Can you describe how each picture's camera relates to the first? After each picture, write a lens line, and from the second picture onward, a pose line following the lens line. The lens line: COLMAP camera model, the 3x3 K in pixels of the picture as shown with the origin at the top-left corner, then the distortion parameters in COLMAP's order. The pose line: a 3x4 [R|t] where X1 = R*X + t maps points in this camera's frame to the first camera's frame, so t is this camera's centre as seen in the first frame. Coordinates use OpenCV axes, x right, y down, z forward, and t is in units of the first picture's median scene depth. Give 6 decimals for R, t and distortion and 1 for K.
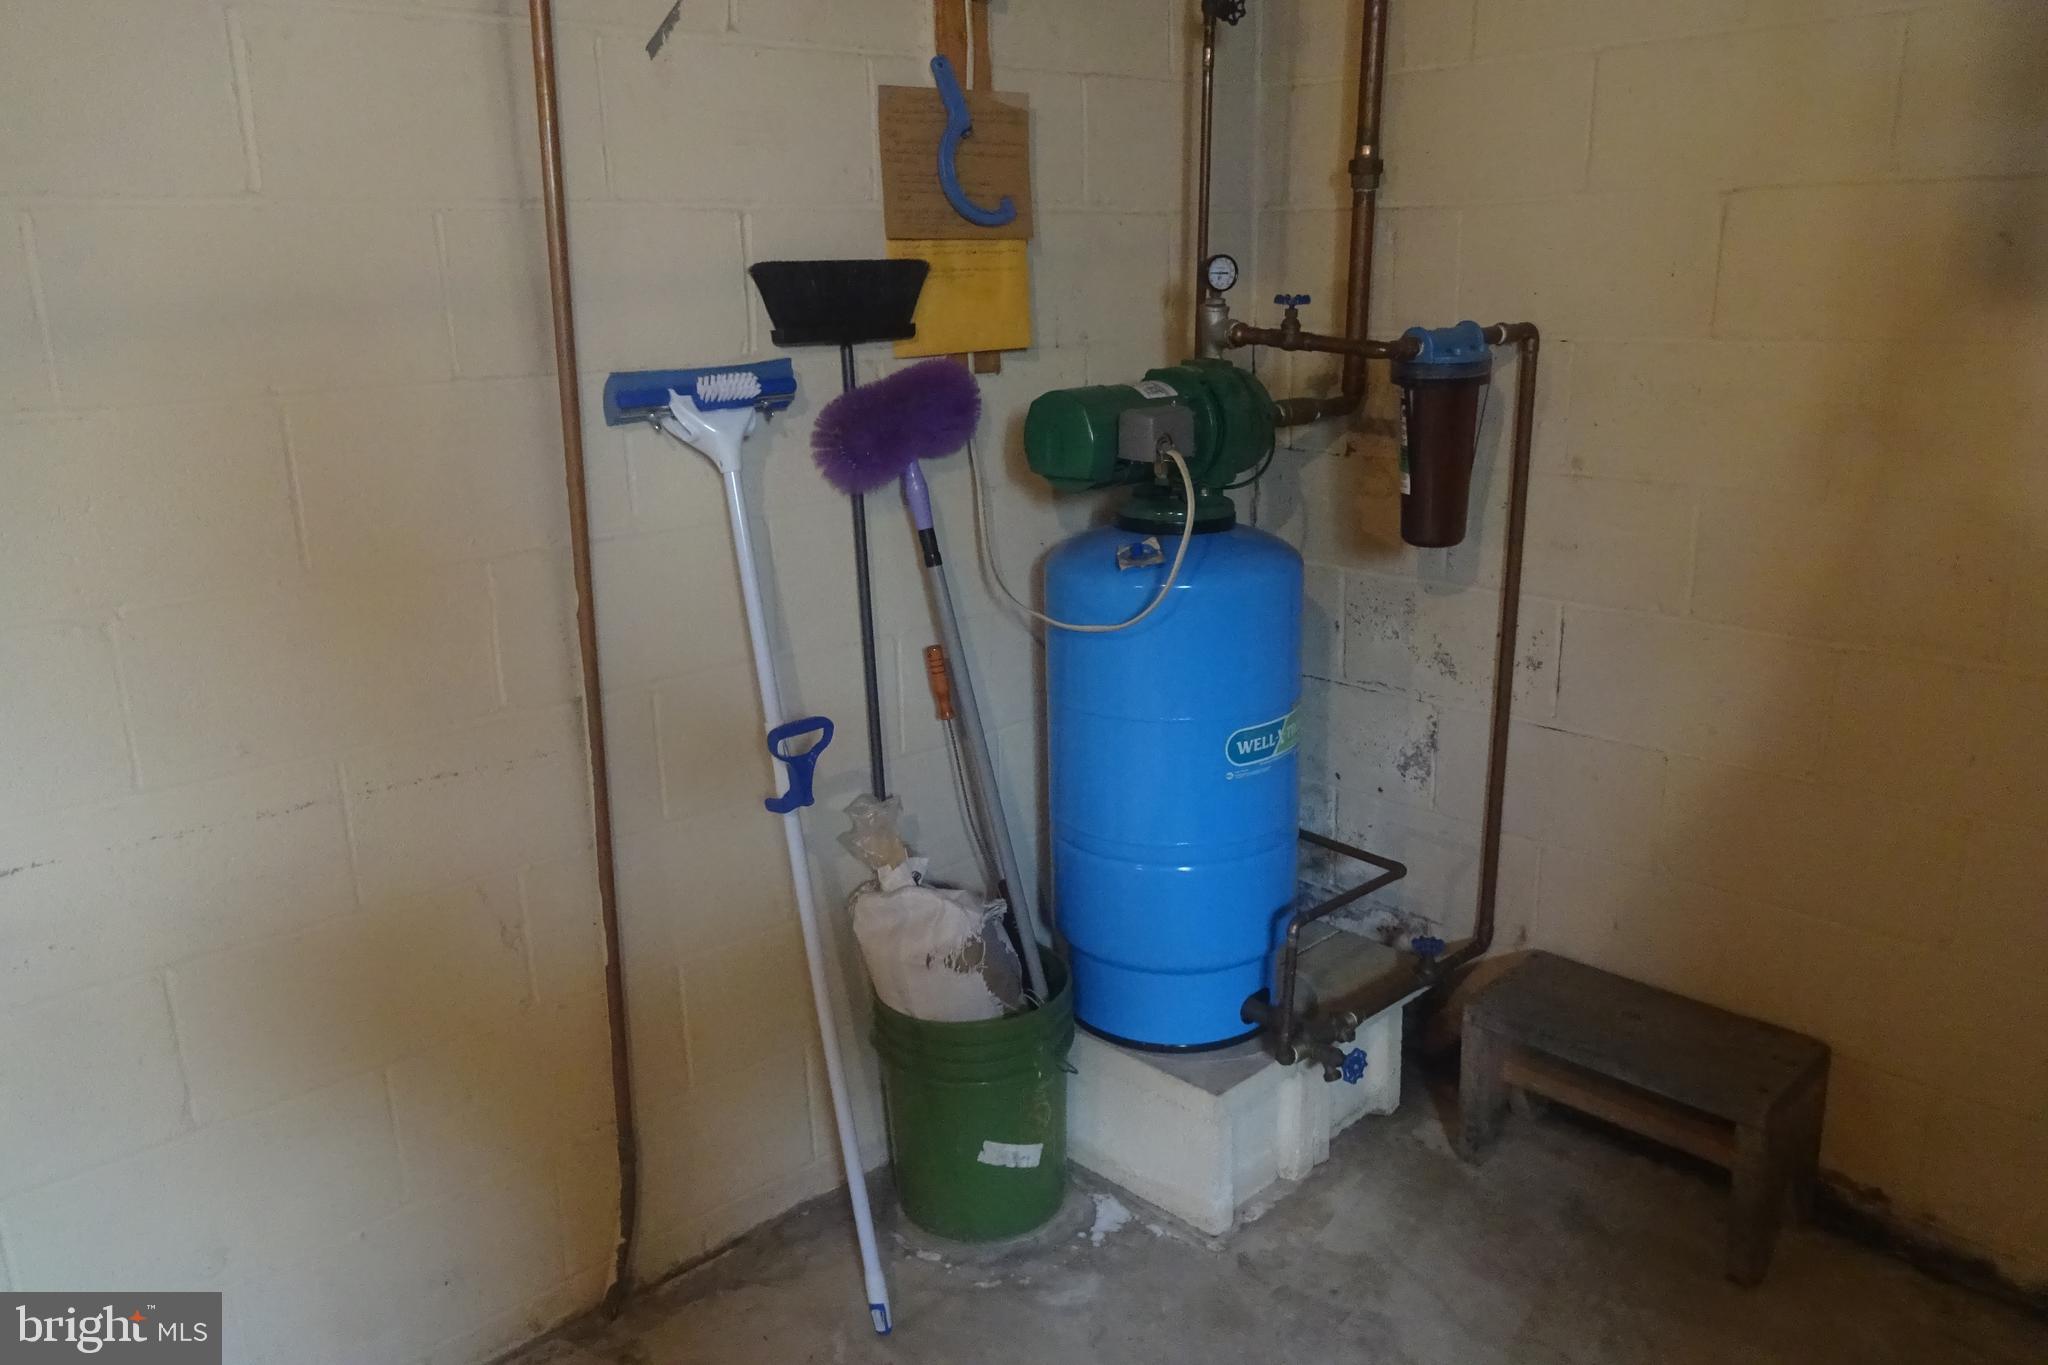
lens RADIAL K [[1533.2, 0, 1027.4], [0, 1533.2, 683.1], [0, 0, 1]] dist [-0.004150, 0.017620]
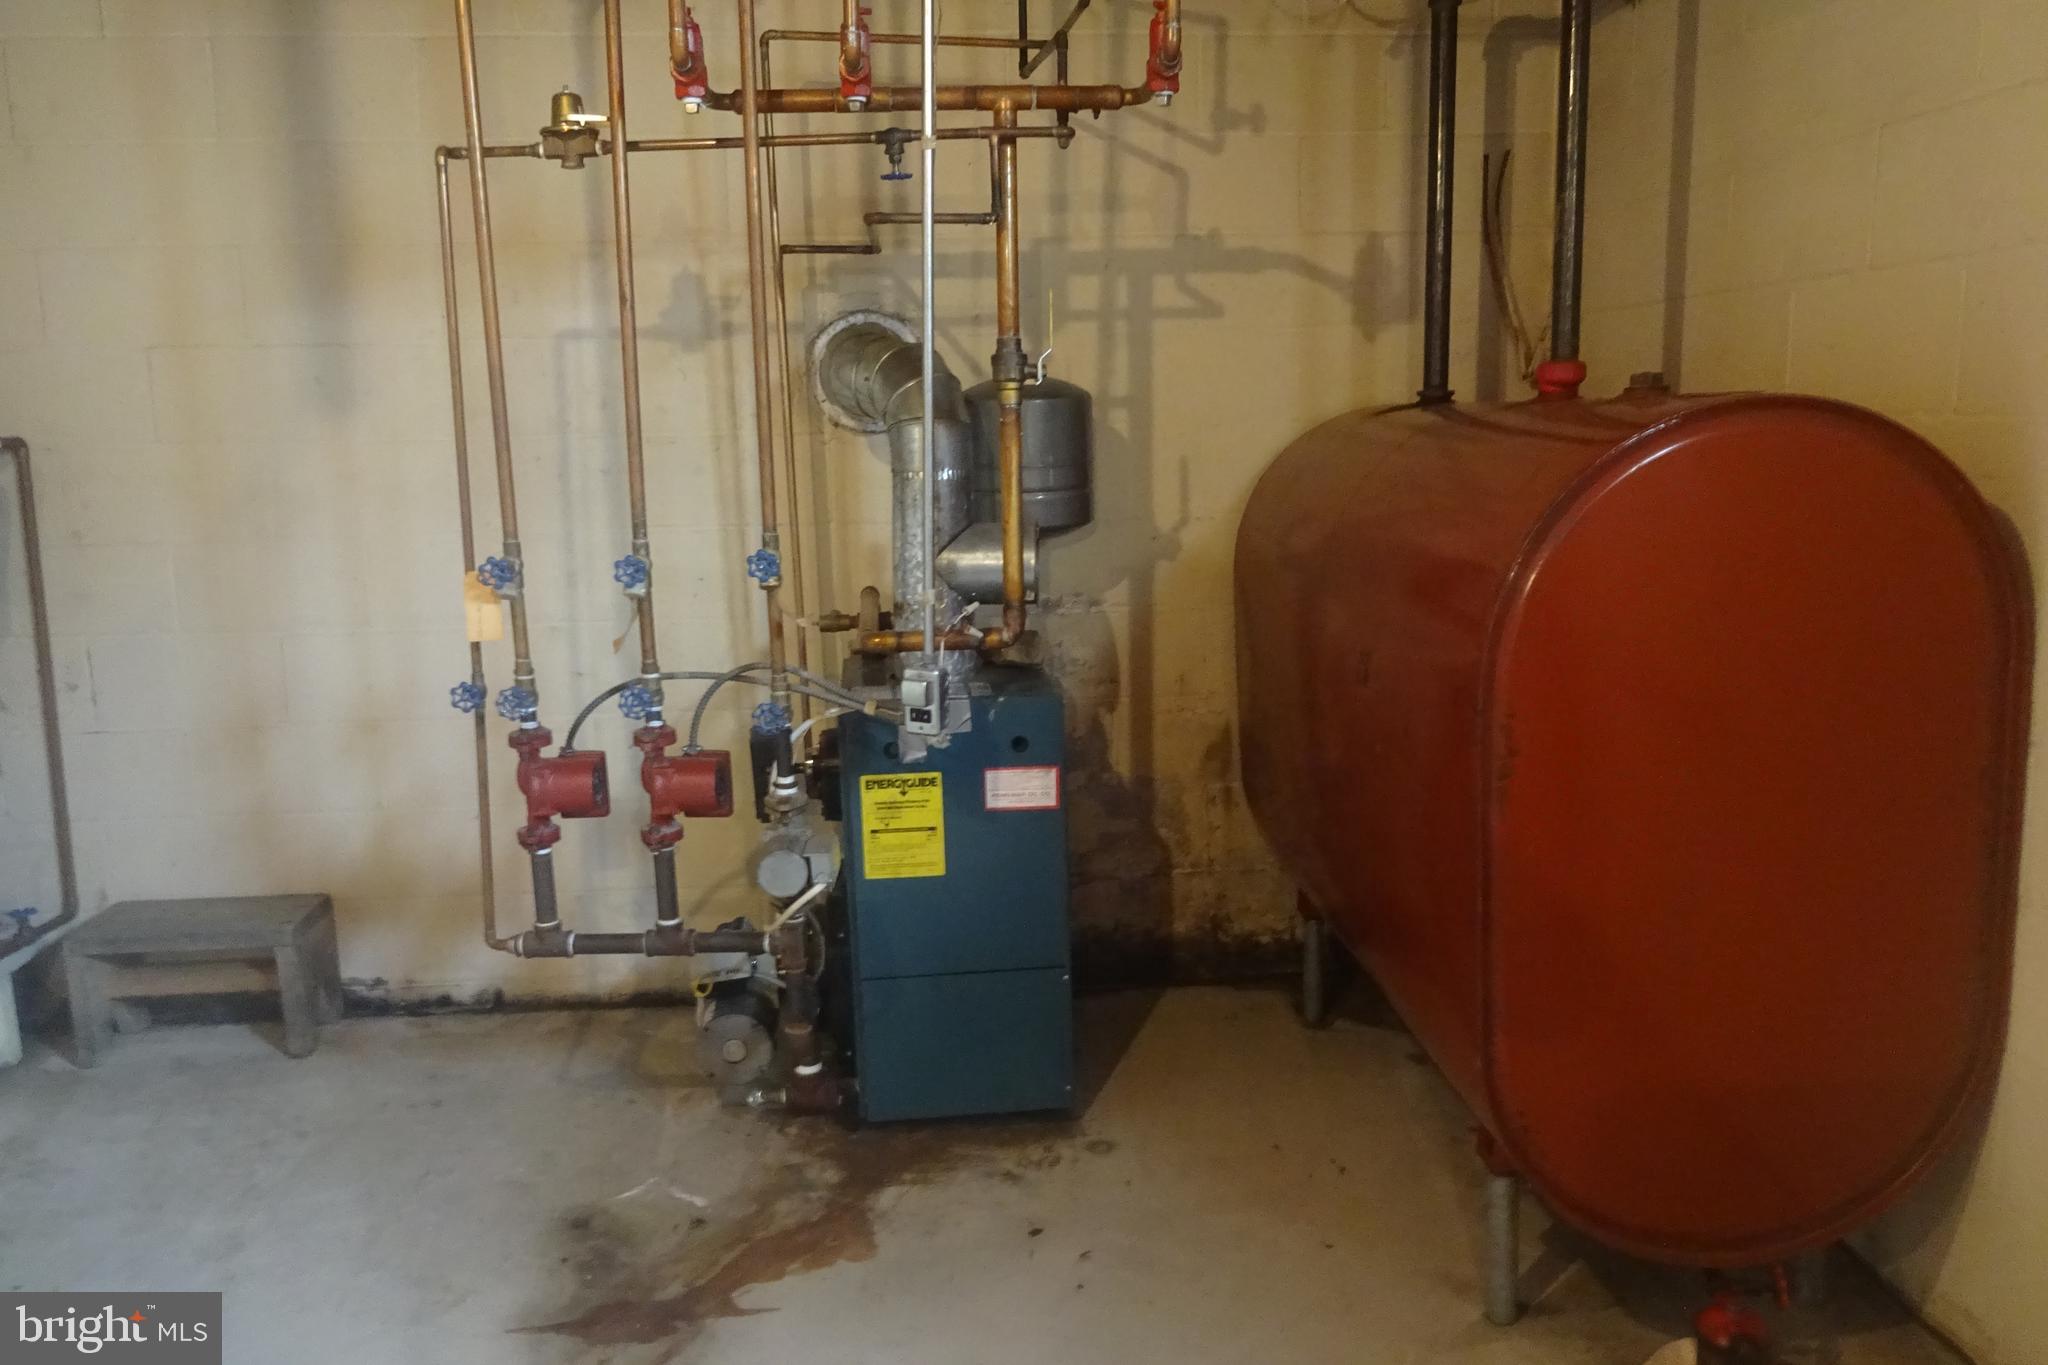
lens RADIAL K [[1533.2, 0, 1024.6], [0, 1533.2, 677.0], [0, 0, 1]] dist [-0.004150, 0.017620]
pose [[0.627629, -0.130373, 0.767518, -0.175486], [0.185461, 0.982534, 0.015238, 0.112122], [-0.756099, 0.132781, 0.640846, -0.490669]]
